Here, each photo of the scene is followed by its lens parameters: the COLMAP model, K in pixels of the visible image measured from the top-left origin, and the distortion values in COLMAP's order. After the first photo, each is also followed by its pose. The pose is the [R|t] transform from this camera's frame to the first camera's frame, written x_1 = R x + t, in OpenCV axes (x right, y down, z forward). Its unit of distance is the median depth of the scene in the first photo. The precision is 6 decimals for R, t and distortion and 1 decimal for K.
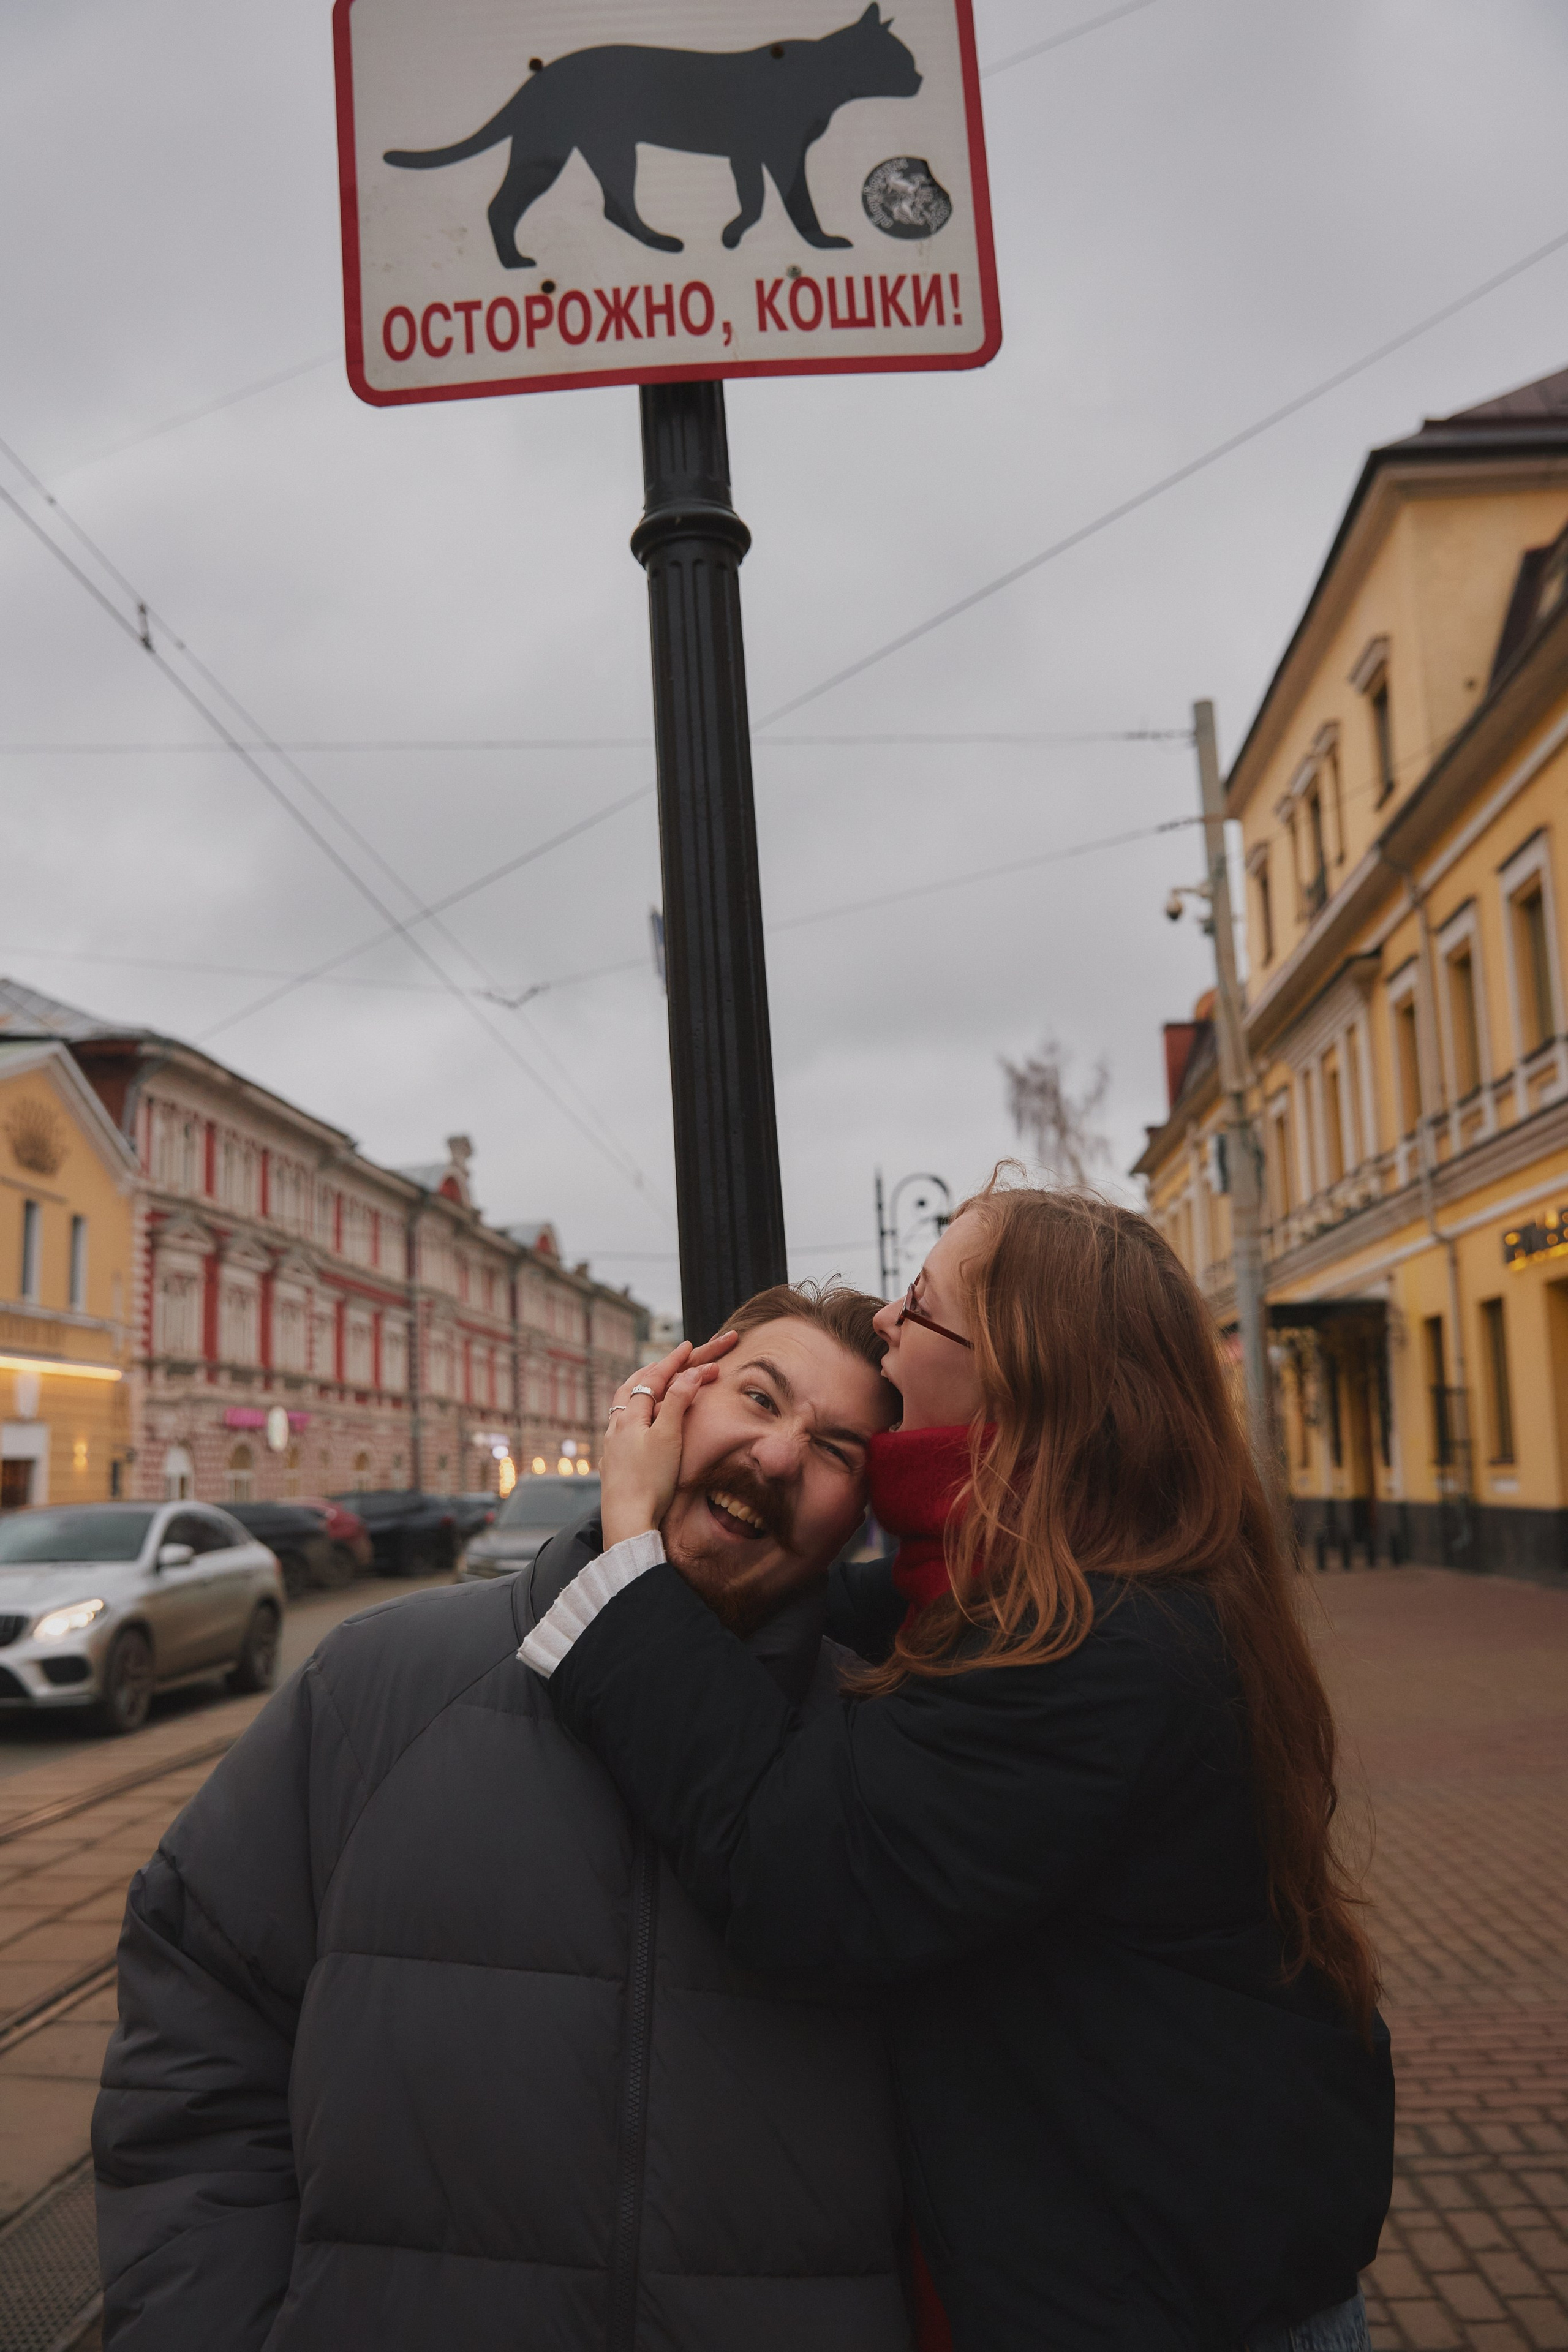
lens RADIAL K [[2007.2, 0, 806.6], [0, 2007.2, 1179.1], [0, 0, 1]] dist [-0.057416, 0.041051]
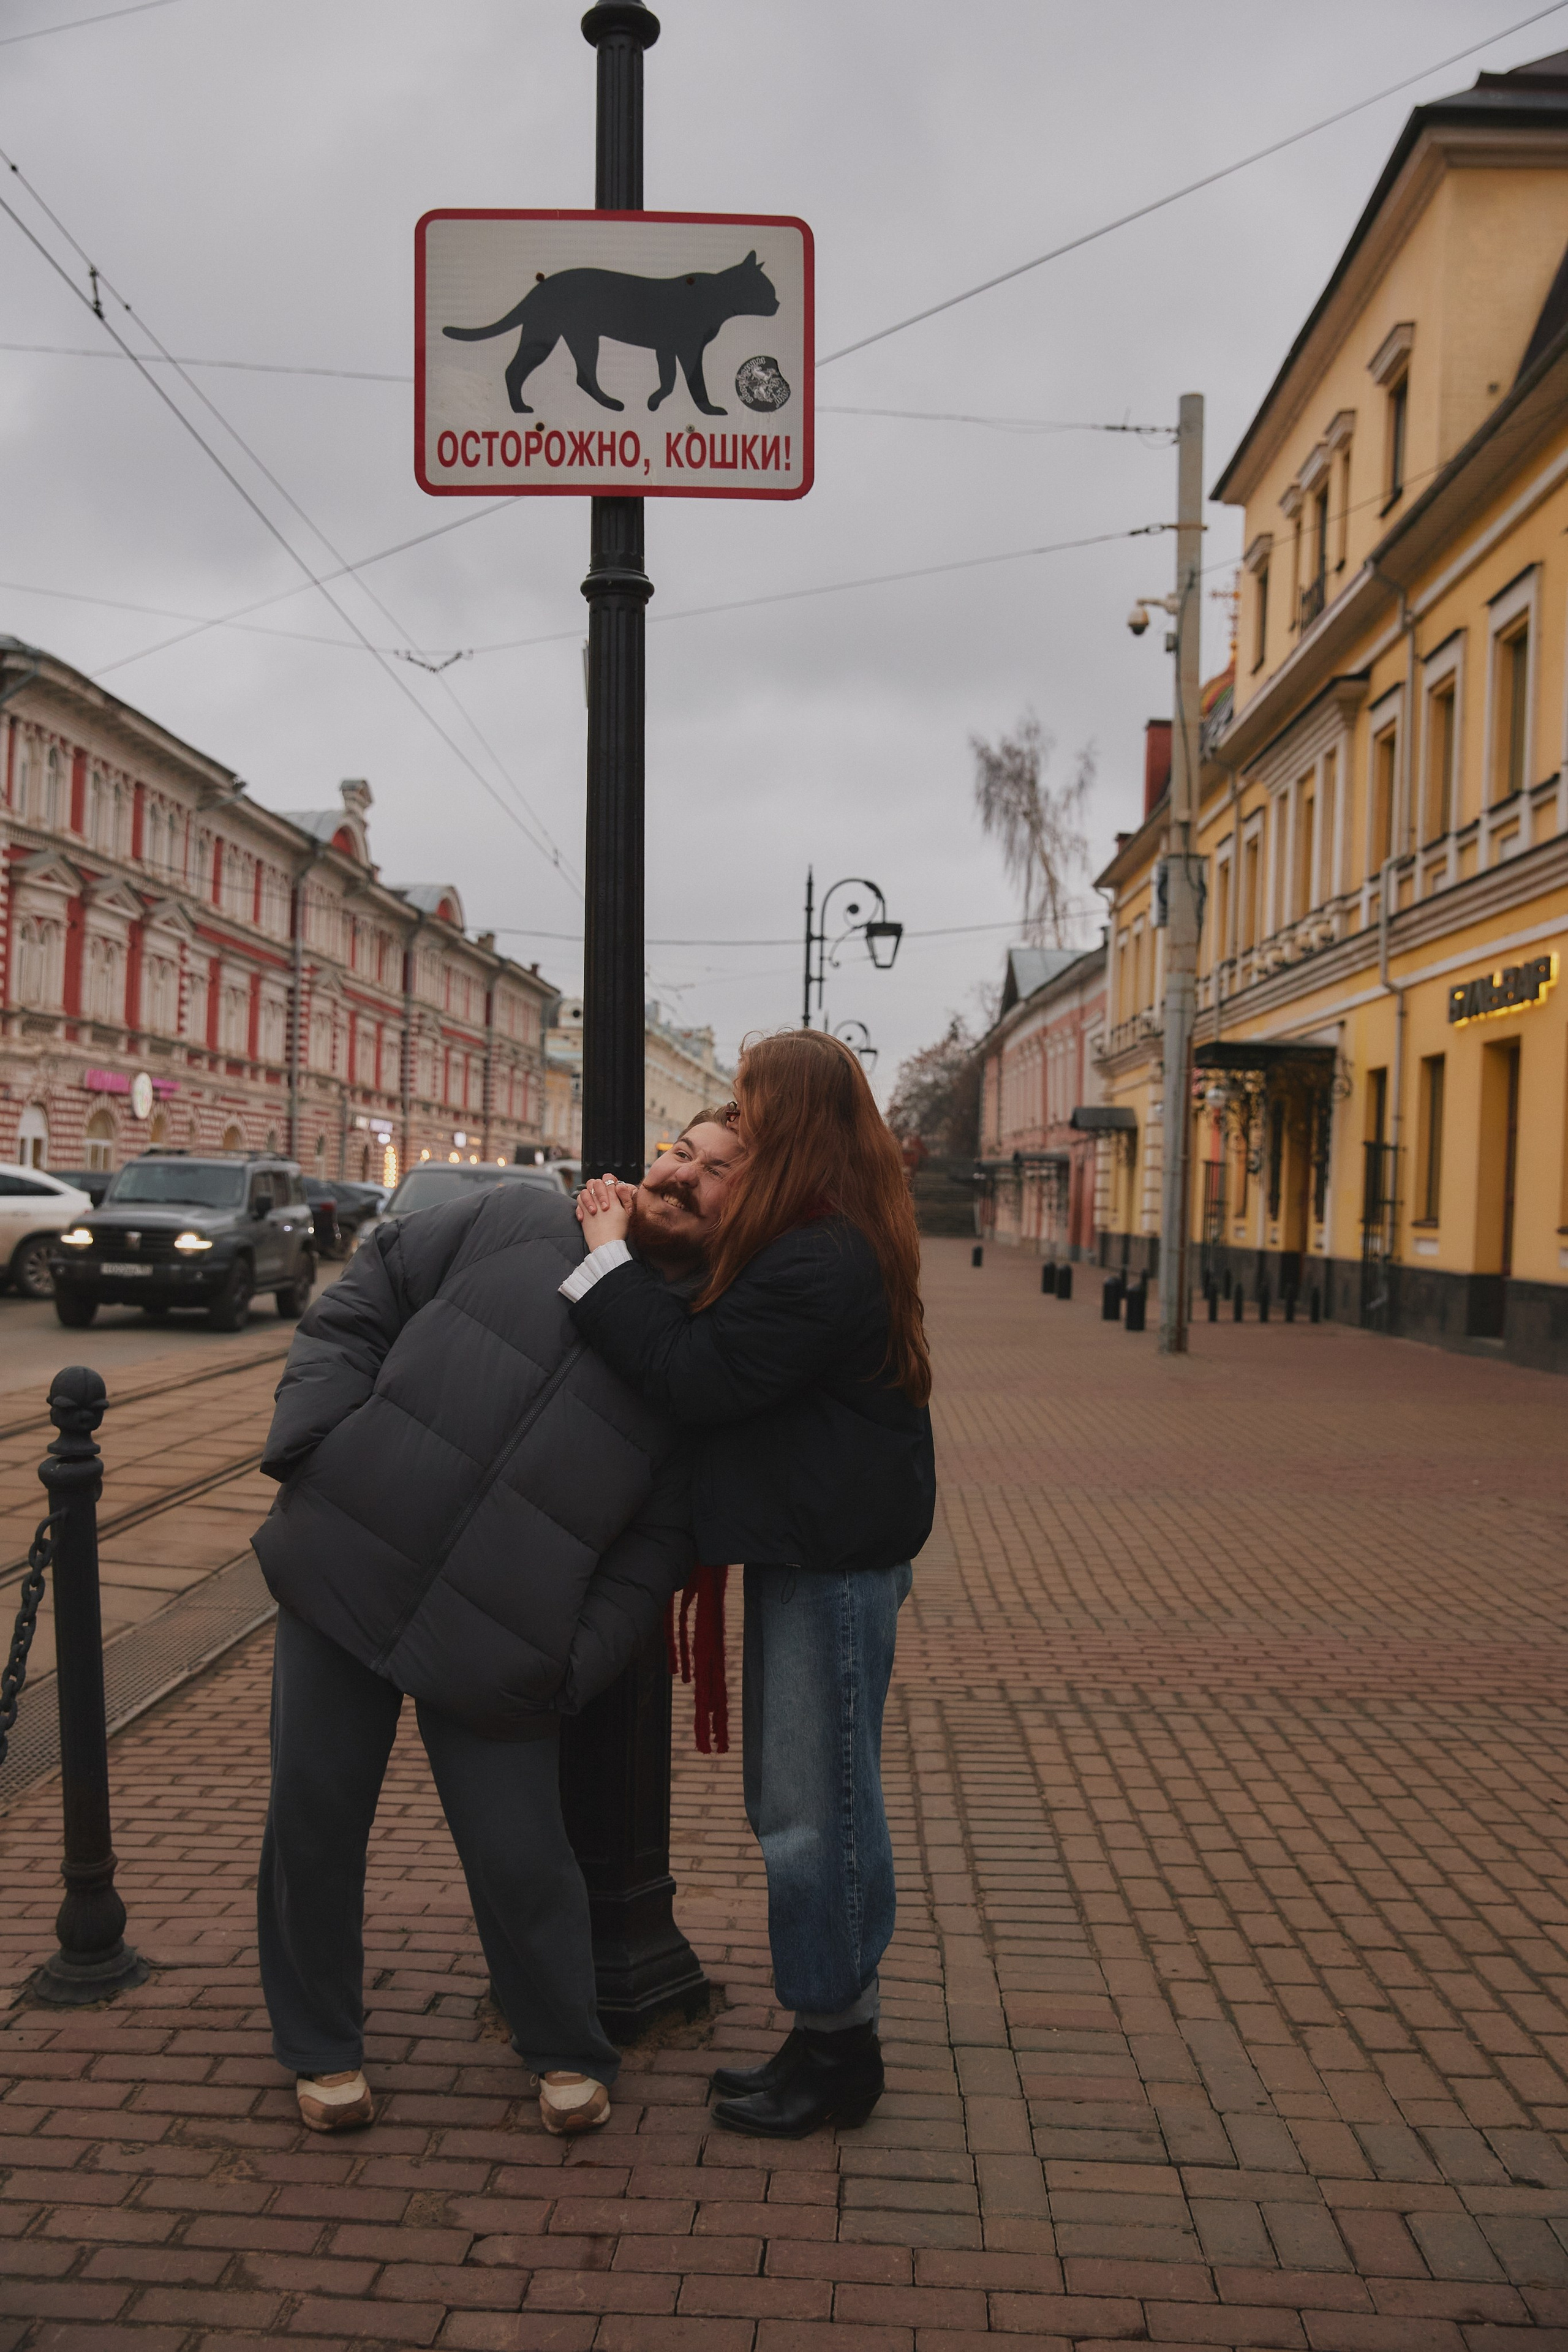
lens RADIAL K [[2371.0, 0, 775.0], [0, 2371.0, 1193.2], [0, 0, 1]] dist [0.021430, 0.000000]
pose [[0.997167, 0.072814, 0.018868, 0.008670], [-0.074786, 0.986614, 0.144911, -0.014831], [-0.008064, -0.145912, 0.989265, -0.123825]]
